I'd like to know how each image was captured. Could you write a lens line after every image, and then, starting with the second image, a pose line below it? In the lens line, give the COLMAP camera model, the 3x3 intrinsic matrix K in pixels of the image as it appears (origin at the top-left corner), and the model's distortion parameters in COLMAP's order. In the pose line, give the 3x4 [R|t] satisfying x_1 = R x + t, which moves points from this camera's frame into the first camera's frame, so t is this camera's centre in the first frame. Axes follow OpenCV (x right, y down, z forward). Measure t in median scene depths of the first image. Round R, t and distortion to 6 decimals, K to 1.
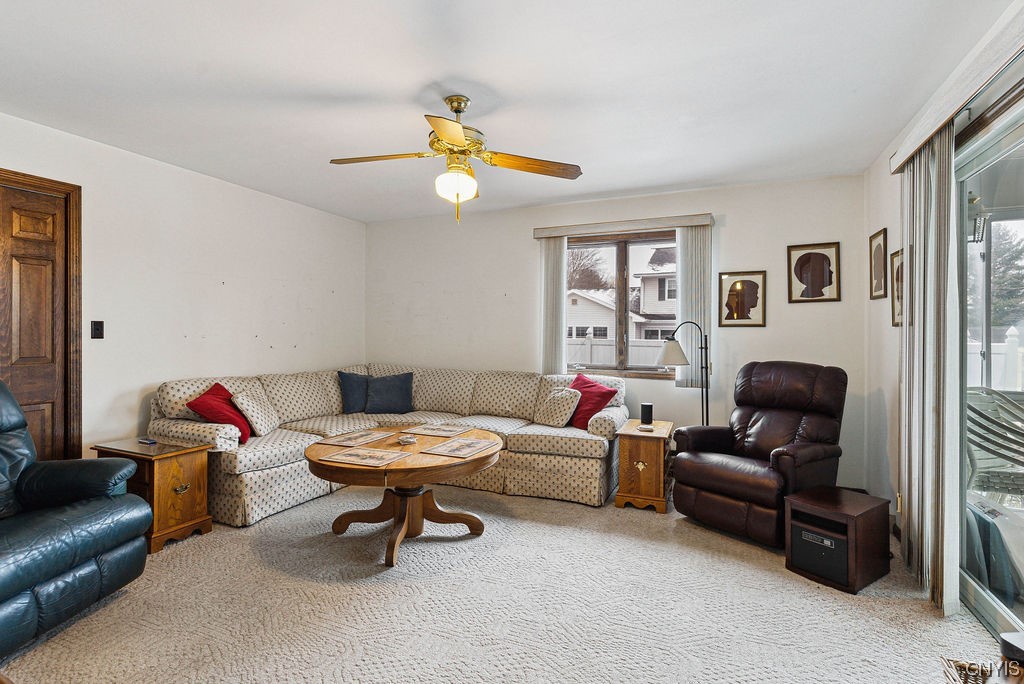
lens RADIAL K [[489.1, 0, 508.8], [0, 489.1, 334.2], [0, 0, 1]] dist [-0.000252, -0.001140]
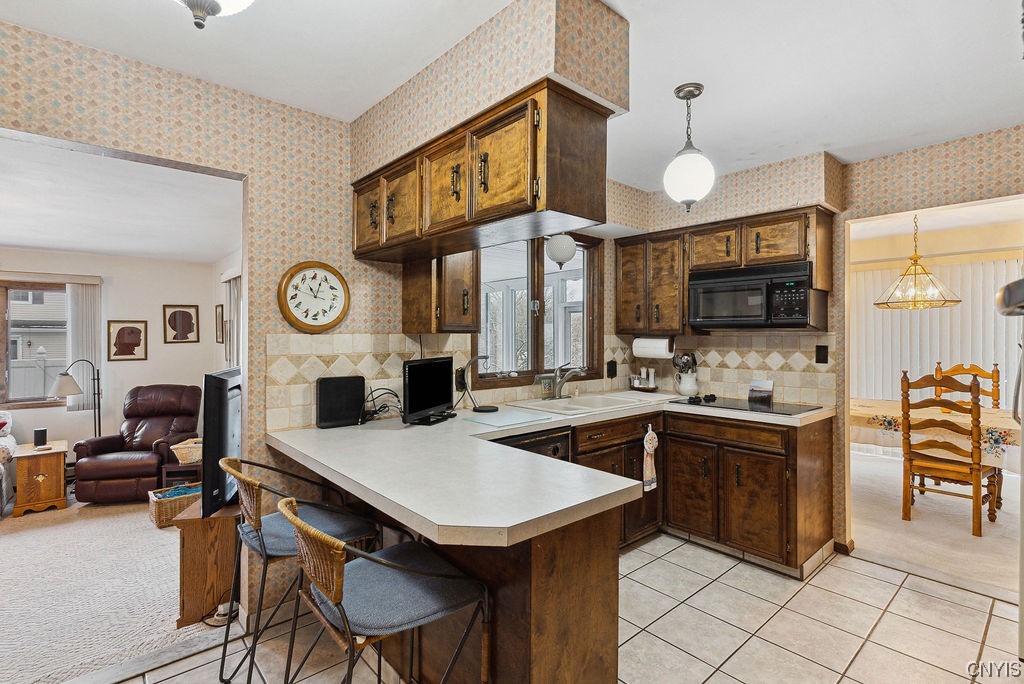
lens RADIAL K [[489.1, 0, 516.1], [0, 489.1, 336.0], [0, 0, 1]] dist [-0.000252, -0.001140]
pose [[0.419159, -0.008154, 0.907876, -0.336472], [0.004886, 0.999965, 0.006725, -0.095055], [-0.907900, 0.001617, 0.419184, -0.609236]]
